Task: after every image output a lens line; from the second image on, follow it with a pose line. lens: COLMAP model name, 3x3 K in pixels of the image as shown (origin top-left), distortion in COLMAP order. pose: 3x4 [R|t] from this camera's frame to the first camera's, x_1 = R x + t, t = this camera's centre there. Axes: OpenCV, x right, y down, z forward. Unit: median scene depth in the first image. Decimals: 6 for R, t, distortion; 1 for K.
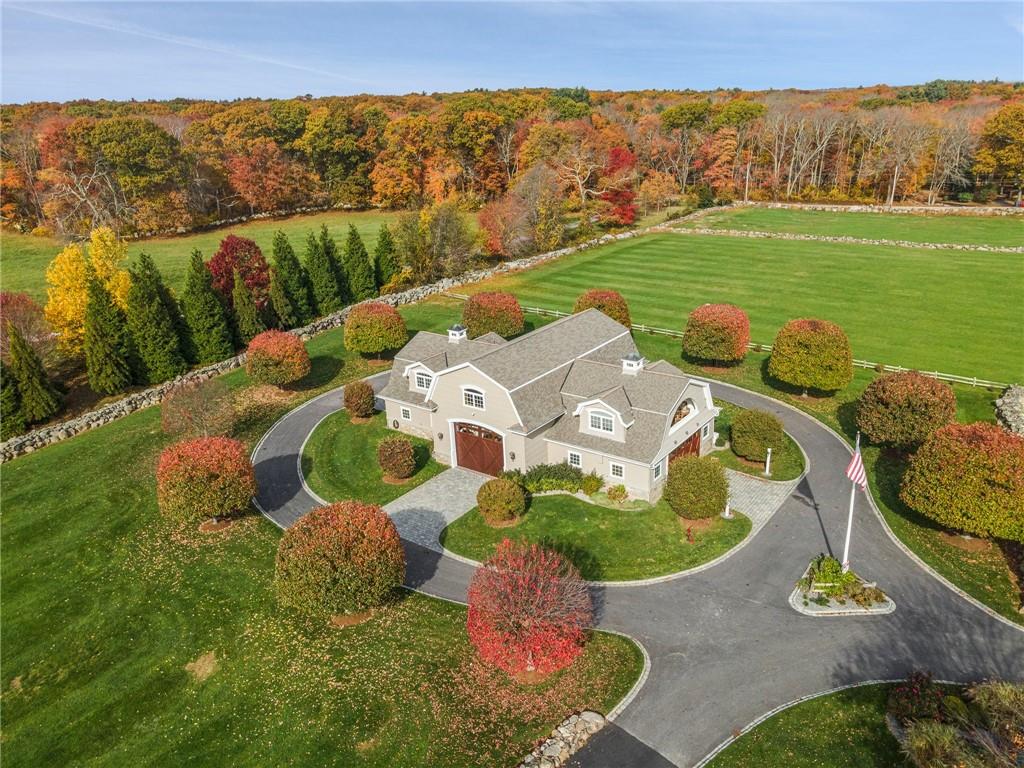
lens RADIAL K [[735.2, 0, 512.0], [0, 735.2, 384.0], [0, 0, 1]] dist [0.038359, 0.000493]
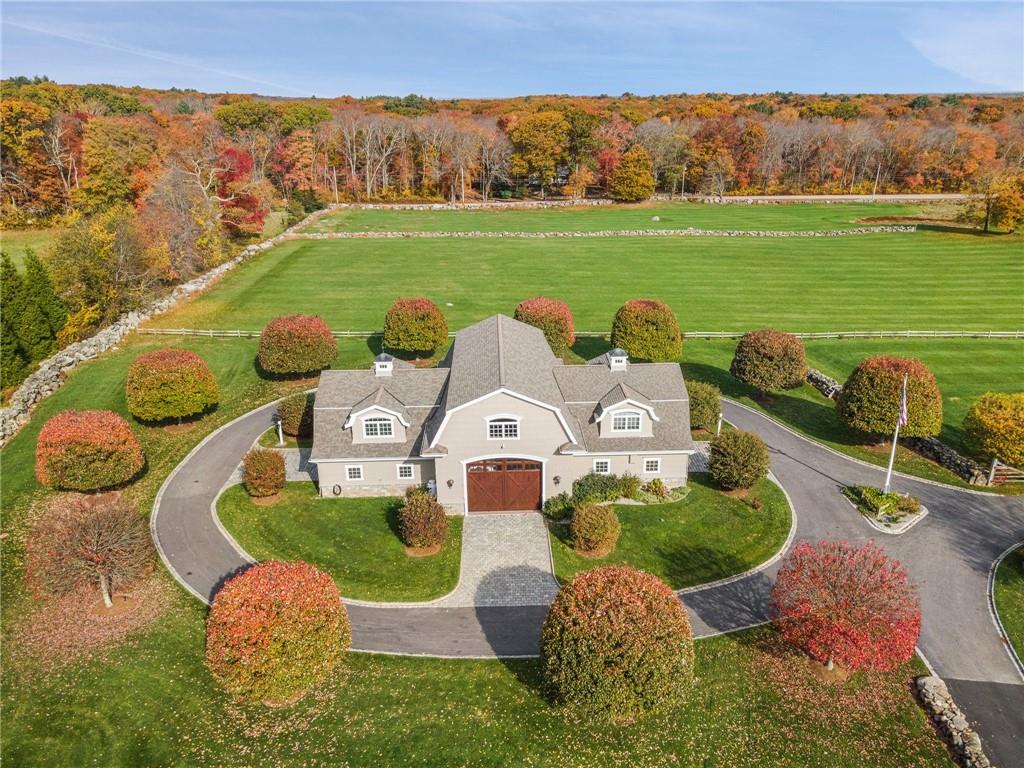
lens RADIAL K [[740.7, 0, 512.0], [0, 740.7, 384.0], [0, 0, 1]] dist [0.027834, -0.002675]
pose [[0.786826, -0.185842, 0.588530, -0.544399], [0.190041, 0.980209, 0.055451, -0.077865], [-0.587187, 0.068214, 0.806572, 0.279712]]
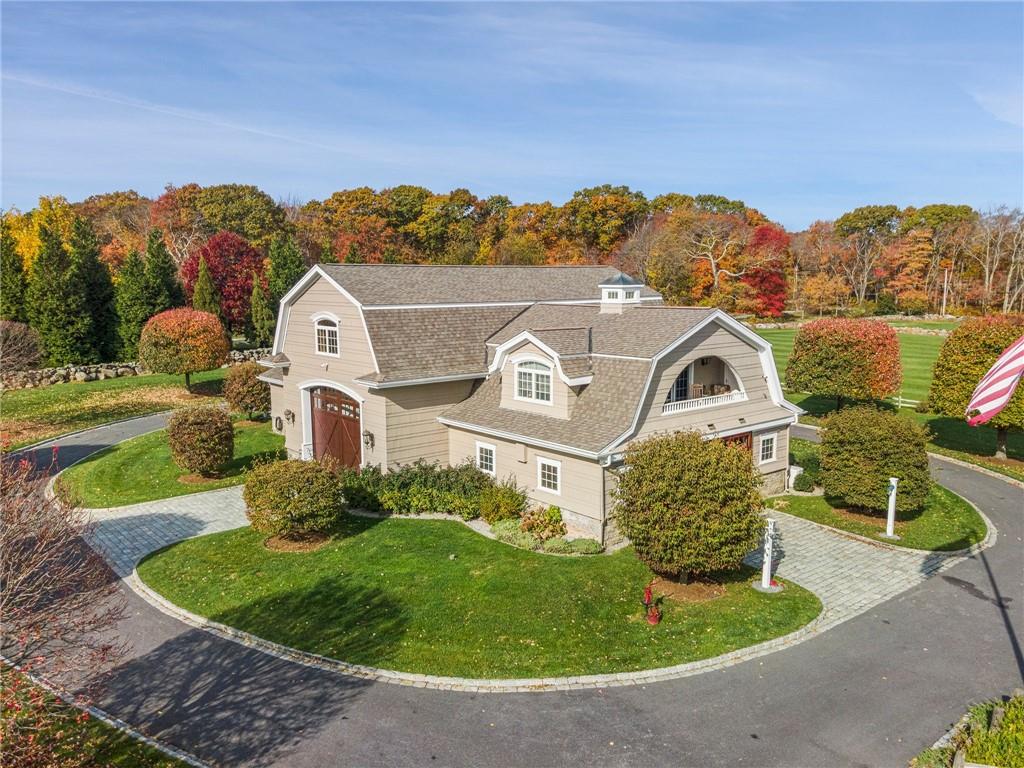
lens RADIAL K [[770.1, 0, 513.7], [0, 770.1, 402.1], [0, 0, 1]] dist [0.040824, 0.003143]
pose [[0.973202, 0.075908, -0.217062, 0.215436], [-0.114852, 0.978229, -0.172847, 0.152012], [0.199216, 0.193145, 0.960733, 0.467422]]
